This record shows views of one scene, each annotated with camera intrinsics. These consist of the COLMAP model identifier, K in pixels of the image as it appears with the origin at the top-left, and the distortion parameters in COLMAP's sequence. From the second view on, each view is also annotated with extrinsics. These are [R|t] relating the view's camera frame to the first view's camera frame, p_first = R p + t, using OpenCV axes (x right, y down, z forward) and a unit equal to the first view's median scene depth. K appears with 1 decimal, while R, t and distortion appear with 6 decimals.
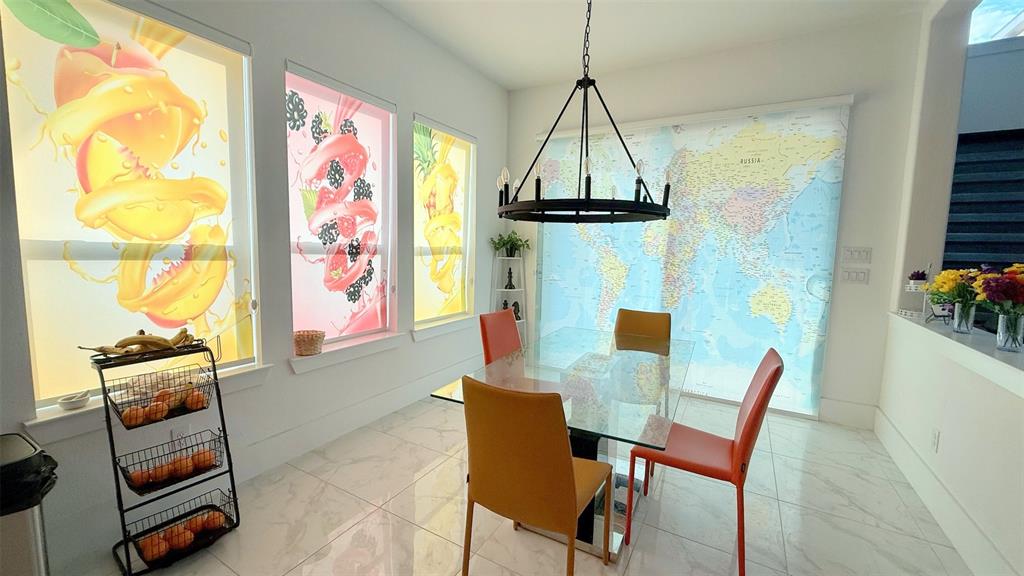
lens RADIAL K [[409.4, 0, 510.8], [0, 409.4, 287.4], [0, 0, 1]] dist [0.003425, 0.000196]
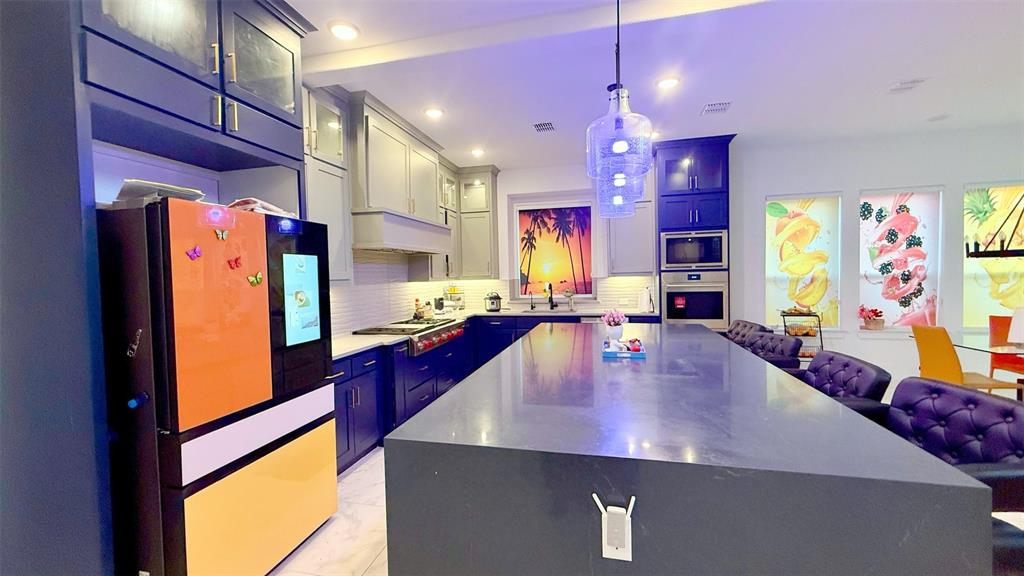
lens RADIAL K [[409.4, 0, 510.8], [0, 409.4, 287.8], [0, 0, 1]] dist [0.003425, 0.000196]
pose [[0.280611, -0.002030, -0.959819, 0.847656], [-0.070095, 0.997284, -0.022602, 0.115211], [0.957259, 0.073621, 0.279707, -1.120475]]
